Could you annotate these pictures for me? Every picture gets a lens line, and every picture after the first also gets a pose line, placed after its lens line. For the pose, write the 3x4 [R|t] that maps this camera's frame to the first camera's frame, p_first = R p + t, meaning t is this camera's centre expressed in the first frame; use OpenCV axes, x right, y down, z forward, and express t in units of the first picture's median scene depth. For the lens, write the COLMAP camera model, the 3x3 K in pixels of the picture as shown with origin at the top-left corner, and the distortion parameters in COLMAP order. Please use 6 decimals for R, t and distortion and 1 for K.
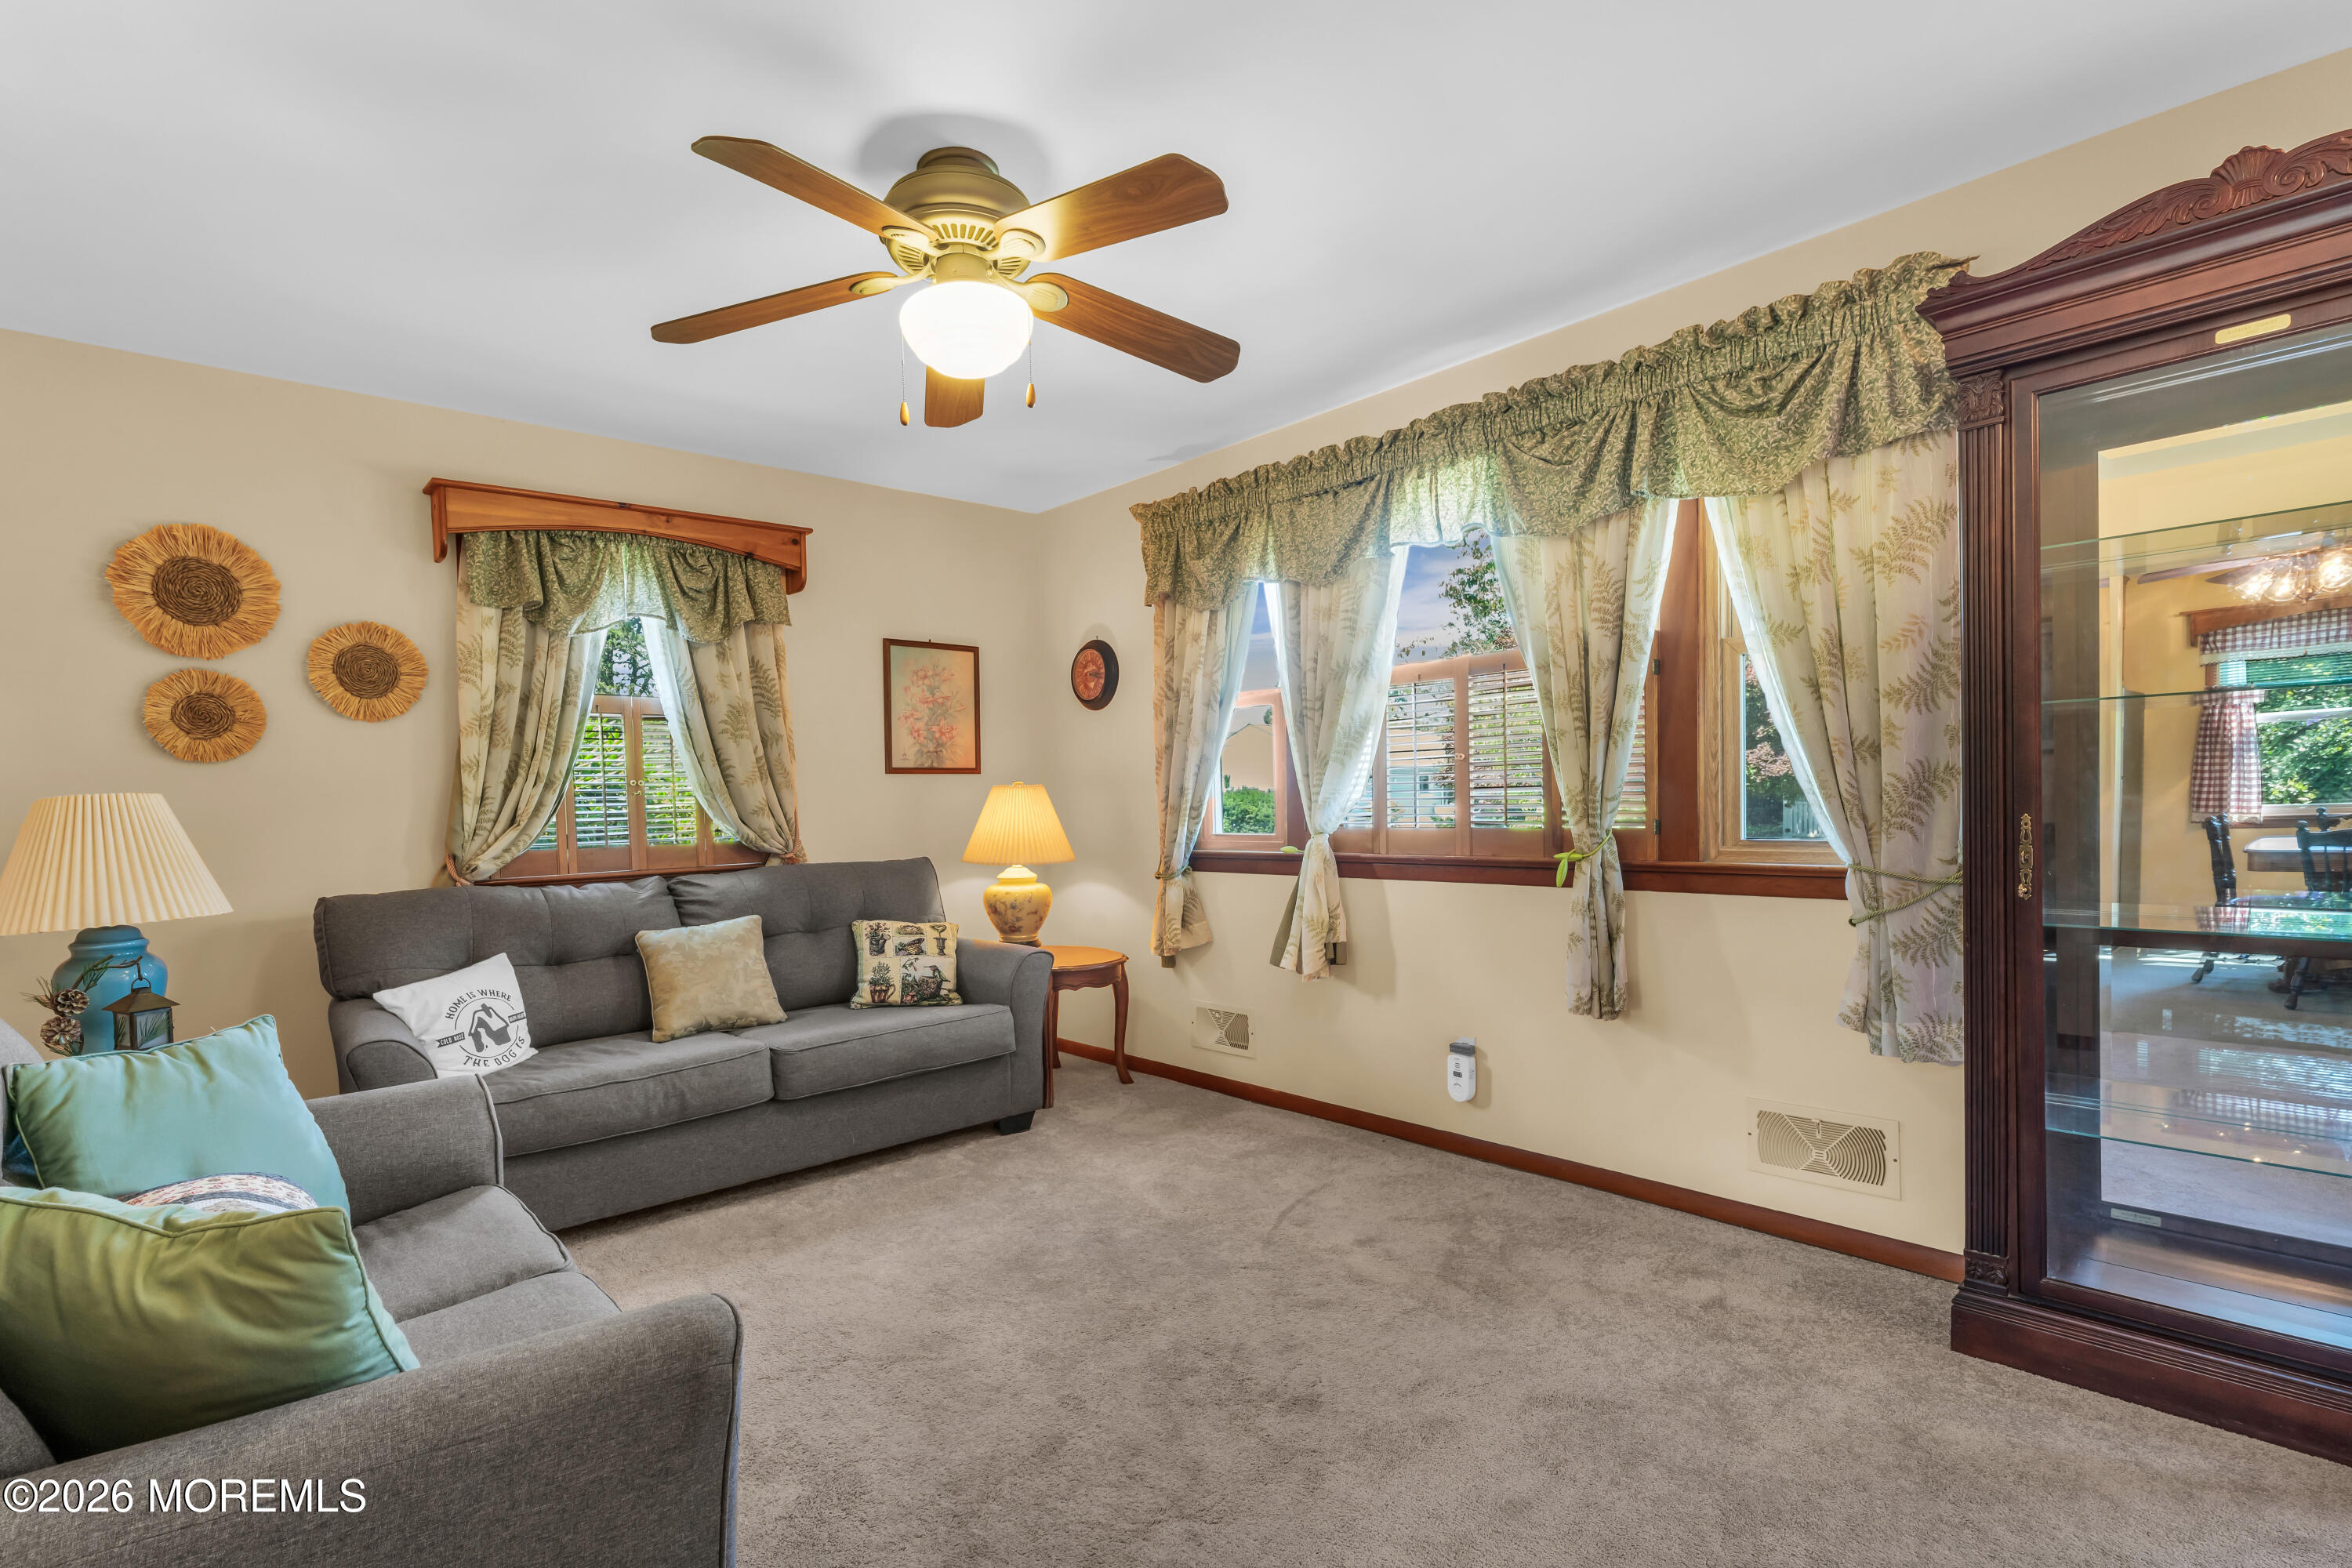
lens RADIAL K [[1119.5, 0, 1169.6], [0, 1119.5, 808.0], [0, 0, 1]] dist [-0.001308, 0.000145]
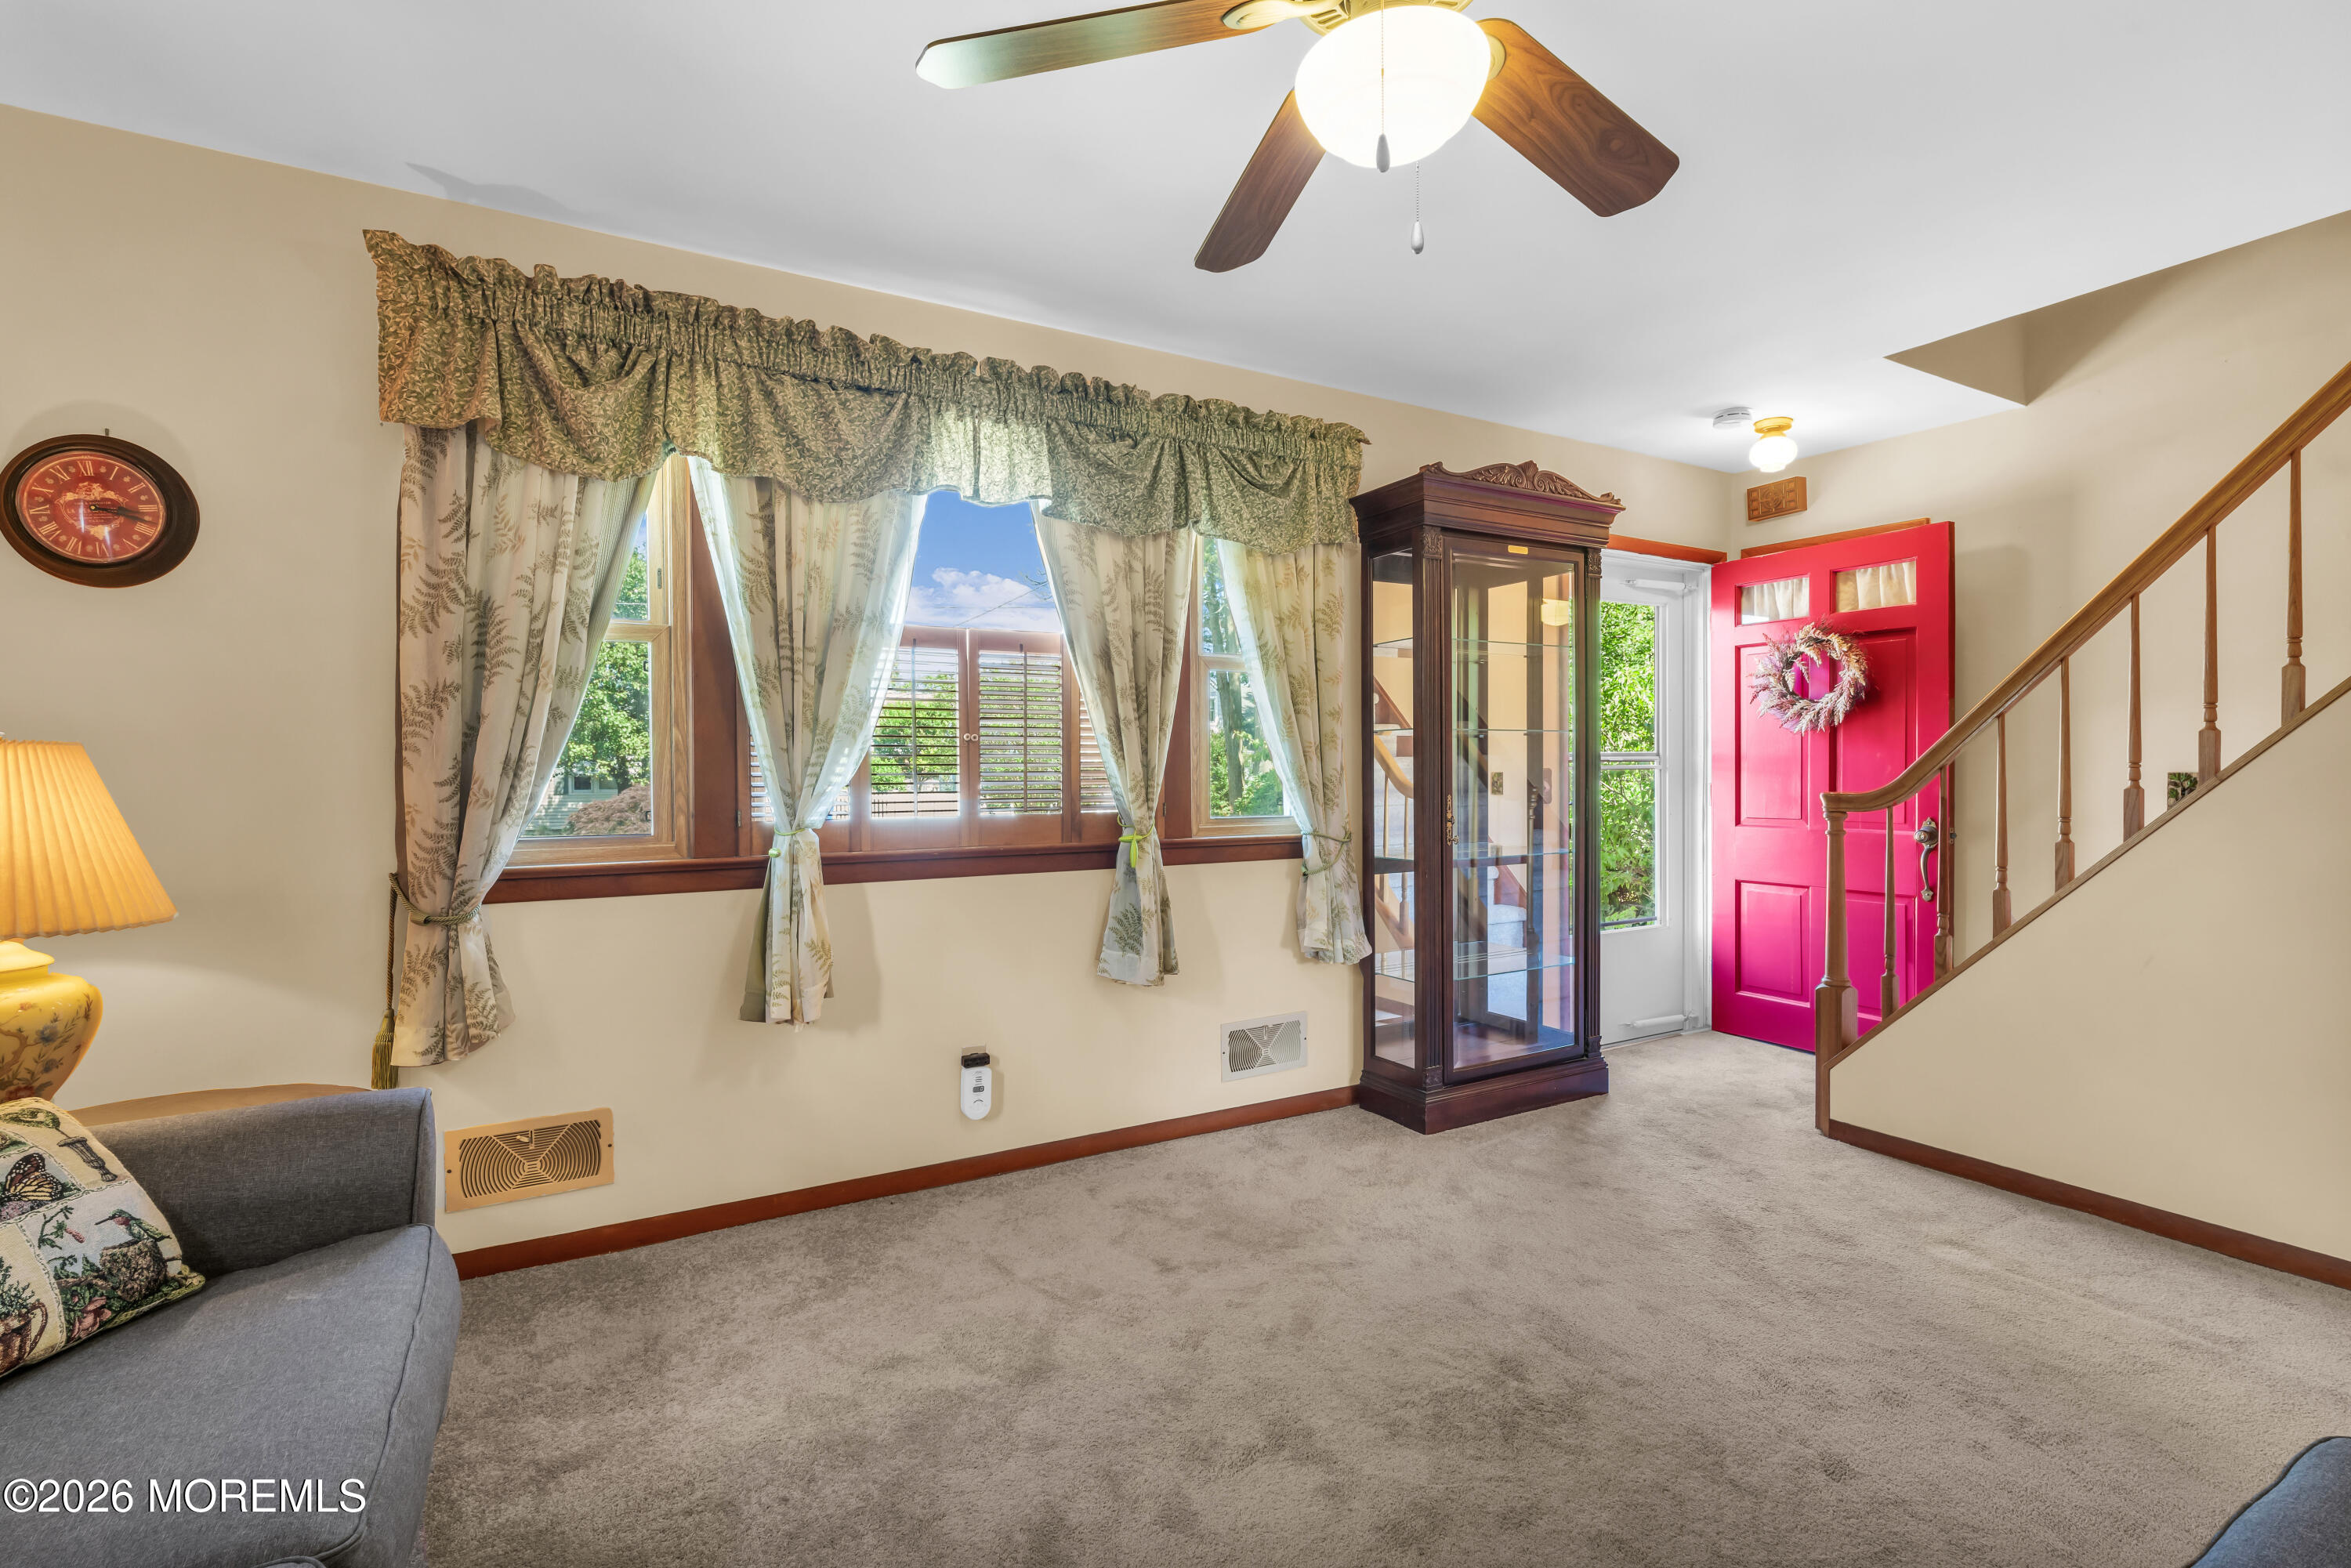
lens RADIAL K [[1080.3, 0, 1167.7], [0, 1080.3, 774.7], [0, 0, 1]] dist [-0.001244, -0.000317]
pose [[0.211256, 0.022420, 0.977174, -0.581074], [0.009321, 0.999645, -0.024951, 0.007884], [-0.977386, 0.014379, 0.210972, 0.681147]]
